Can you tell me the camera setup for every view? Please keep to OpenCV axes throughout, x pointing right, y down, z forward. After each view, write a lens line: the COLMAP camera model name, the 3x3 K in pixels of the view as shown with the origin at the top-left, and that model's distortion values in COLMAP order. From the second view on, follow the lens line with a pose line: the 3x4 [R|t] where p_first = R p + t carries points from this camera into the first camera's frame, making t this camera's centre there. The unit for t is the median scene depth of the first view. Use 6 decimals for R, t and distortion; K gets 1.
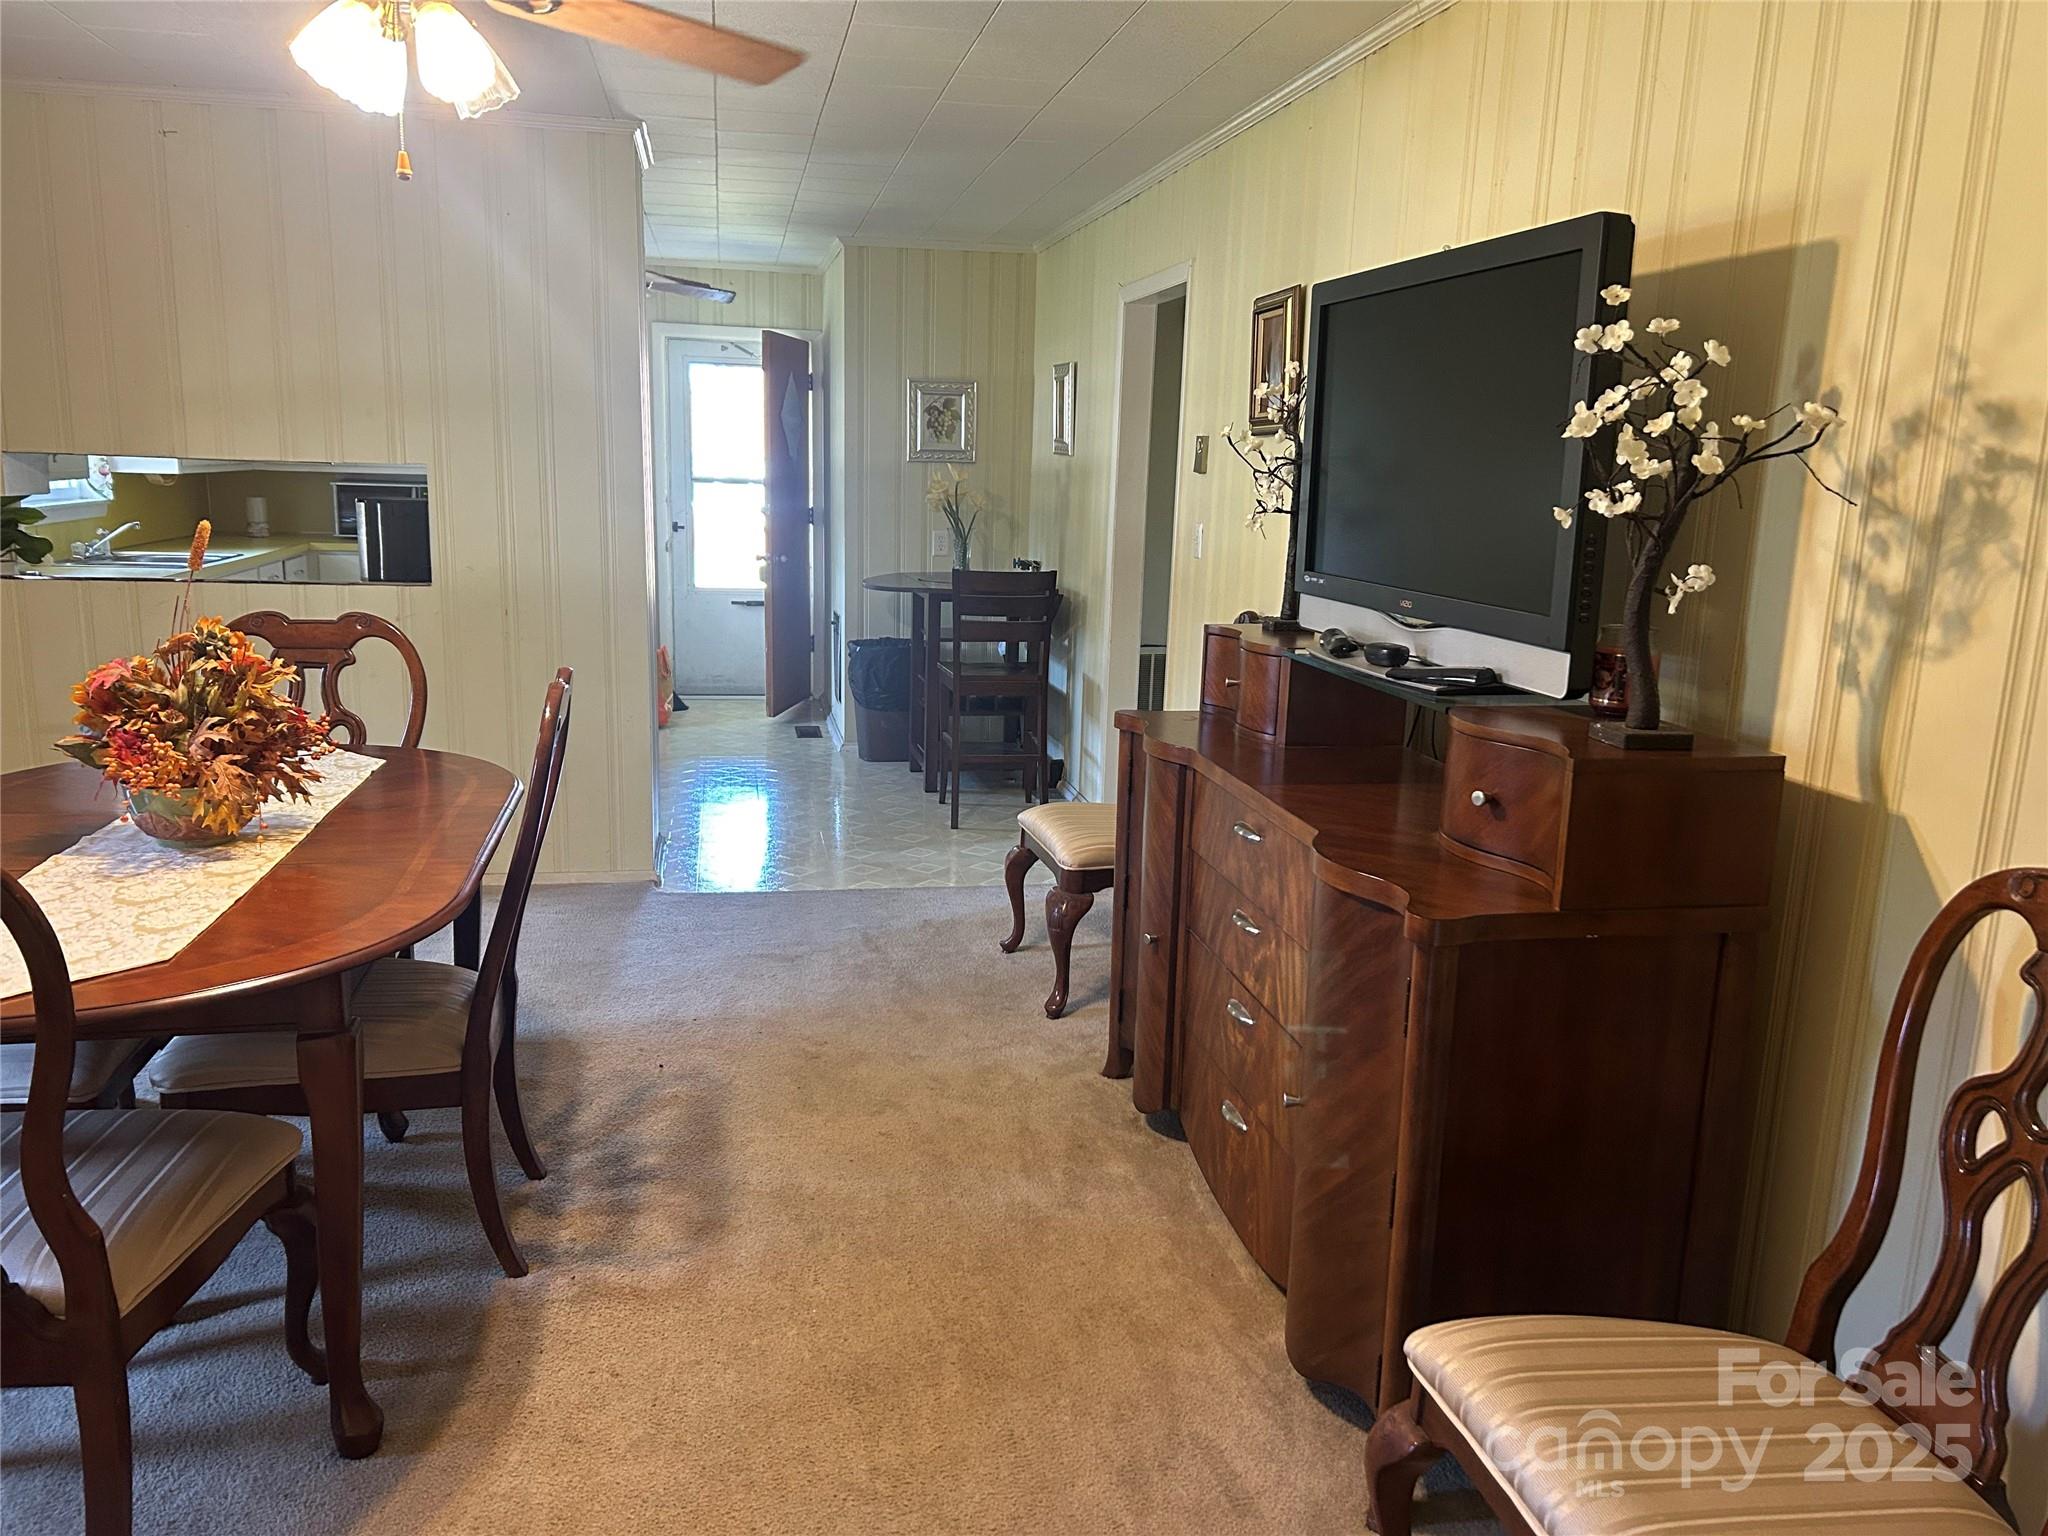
lens RADIAL K [[1544.3, 0, 1021.7], [0, 1544.3, 770.9], [0, 0, 1]] dist [0.055238, -0.065728]
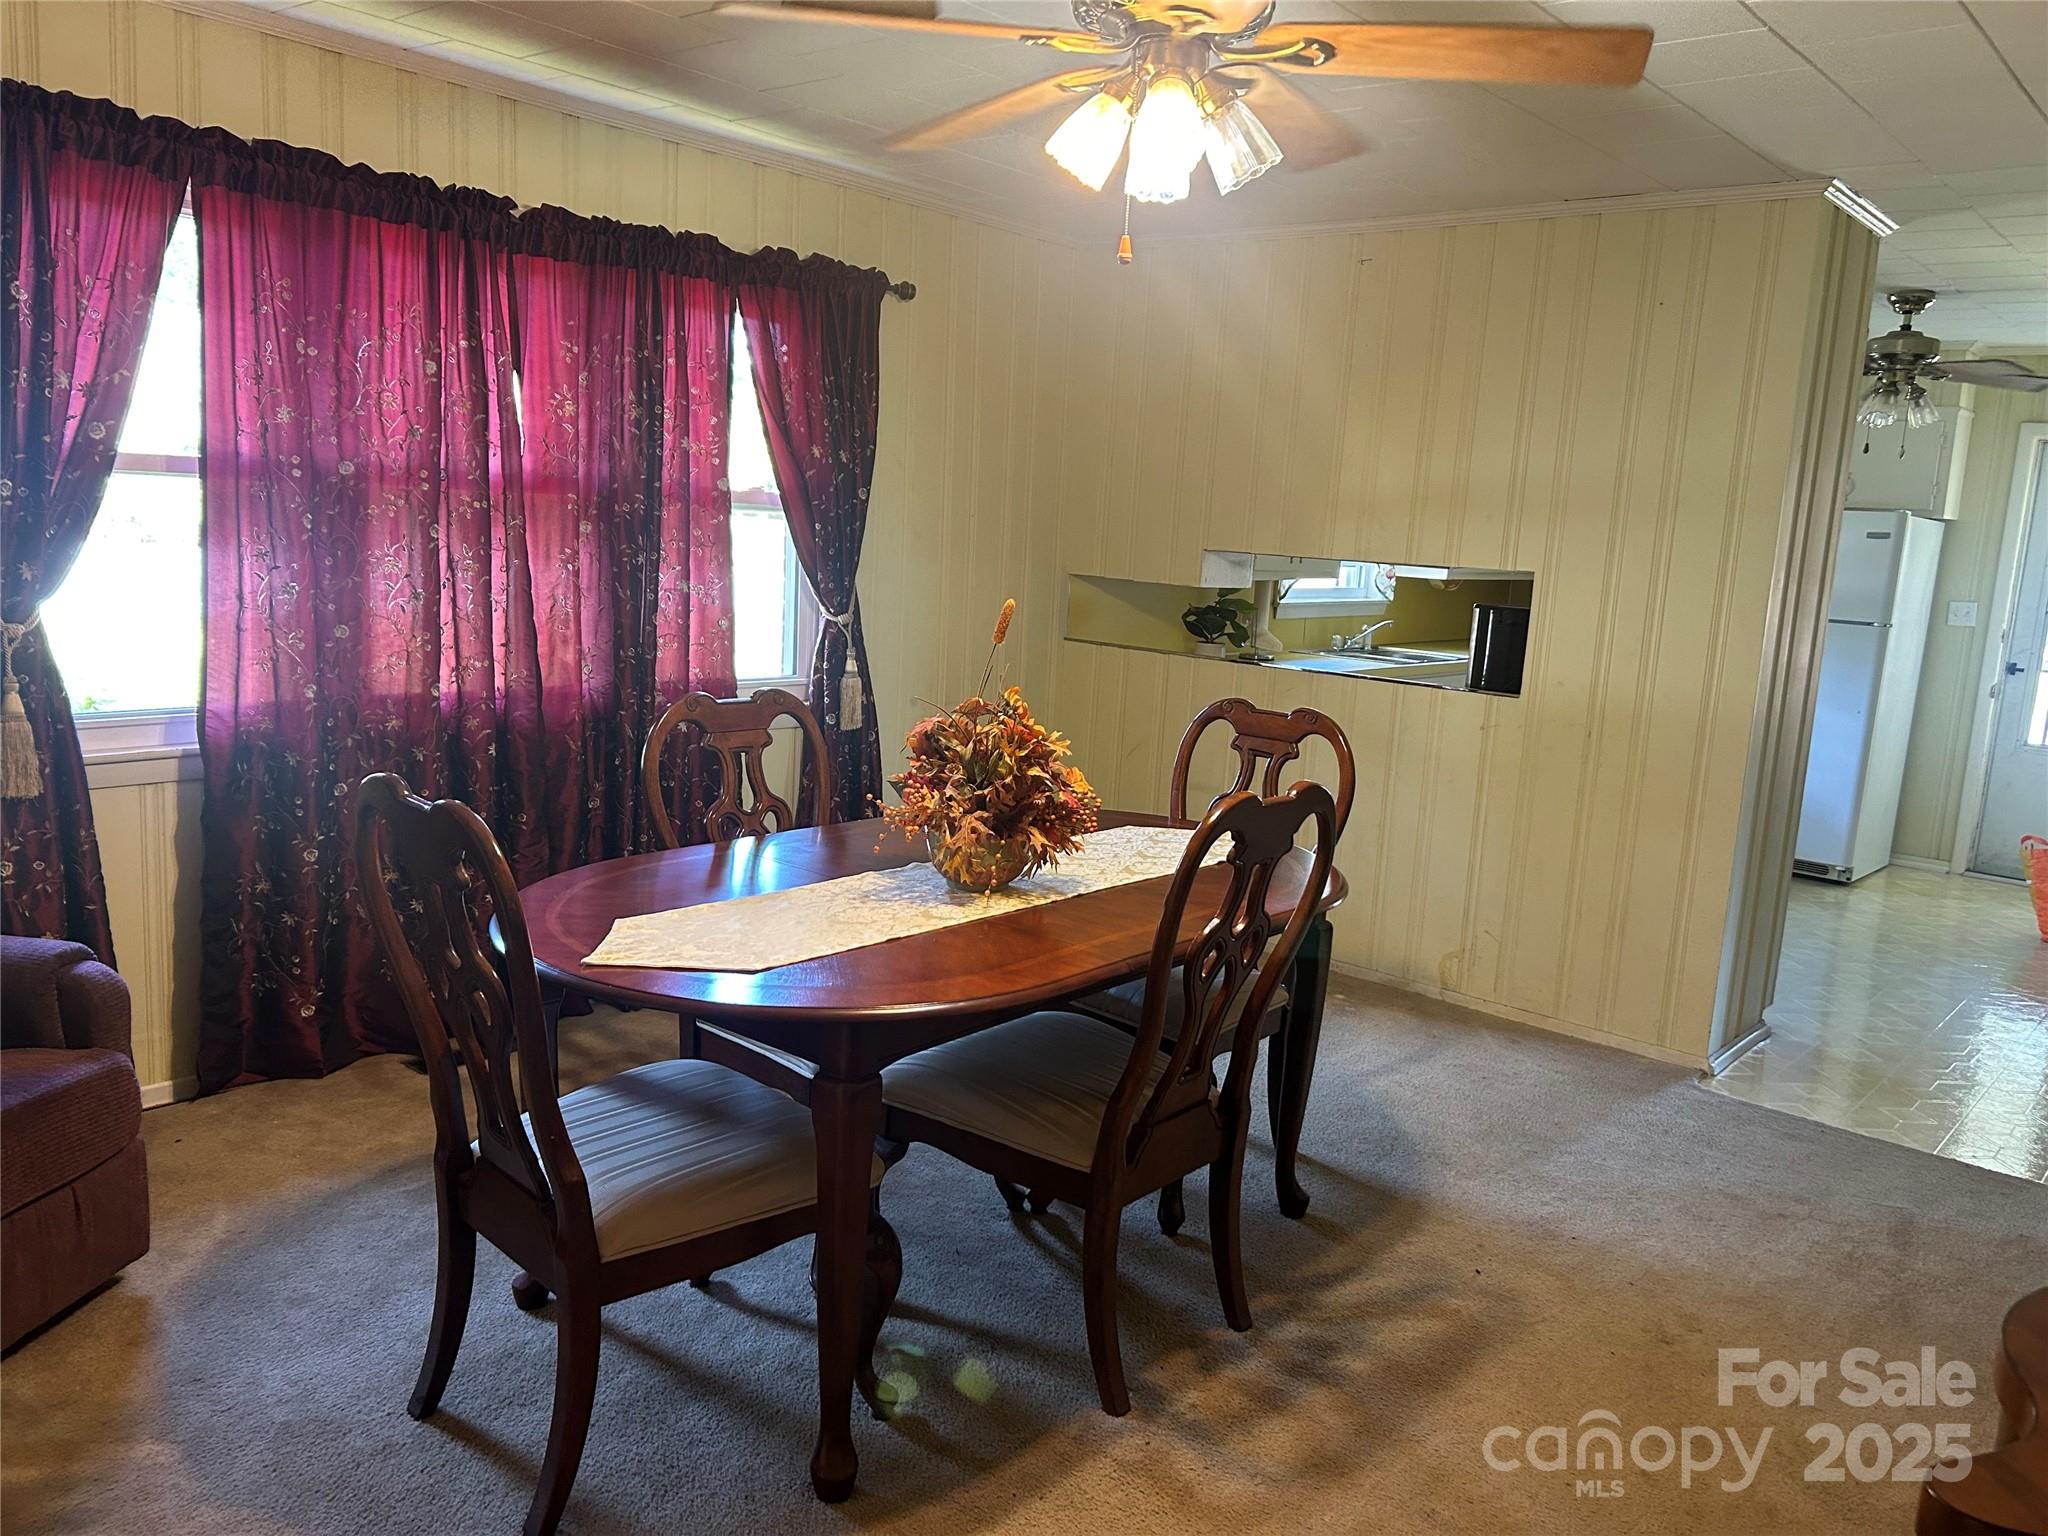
lens RADIAL K [[1544.3, 0, 1016.0], [0, 1544.3, 777.7], [0, 0, 1]] dist [0.055238, -0.065728]
pose [[0.616867, 0.138971, -0.774702, 0.271791], [-0.194720, 0.980637, 0.020864, -0.049262], [0.762600, 0.137980, 0.631983, 0.279033]]
